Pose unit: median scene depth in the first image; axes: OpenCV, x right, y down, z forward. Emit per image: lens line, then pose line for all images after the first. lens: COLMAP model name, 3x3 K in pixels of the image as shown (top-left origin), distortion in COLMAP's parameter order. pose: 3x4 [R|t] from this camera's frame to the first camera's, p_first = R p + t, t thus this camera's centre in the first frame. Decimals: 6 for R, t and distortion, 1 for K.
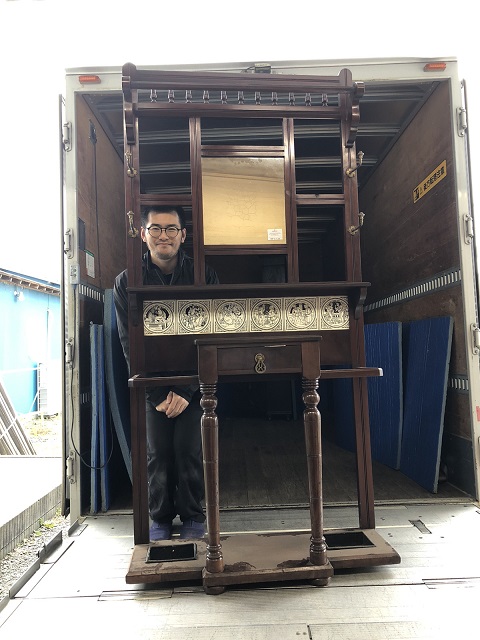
lens RADIAL K [[523.1, 0, 235.7], [0, 523.1, 316.7], [0, 0, 1]] dist [0.016220, 0.014719]
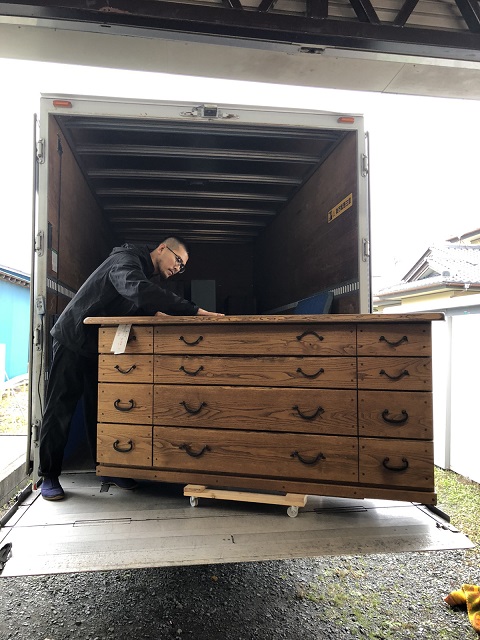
lens RADIAL K [[523.1, 0, 238.1], [0, 523.1, 312.1], [0, 0, 1]] dist [0.016220, 0.014719]
pose [[0.989450, 0.038494, 0.139664, -0.036440], [-0.039925, 0.999175, 0.007454, -0.012373], [-0.139262, -0.012952, 0.990171, -0.216177]]
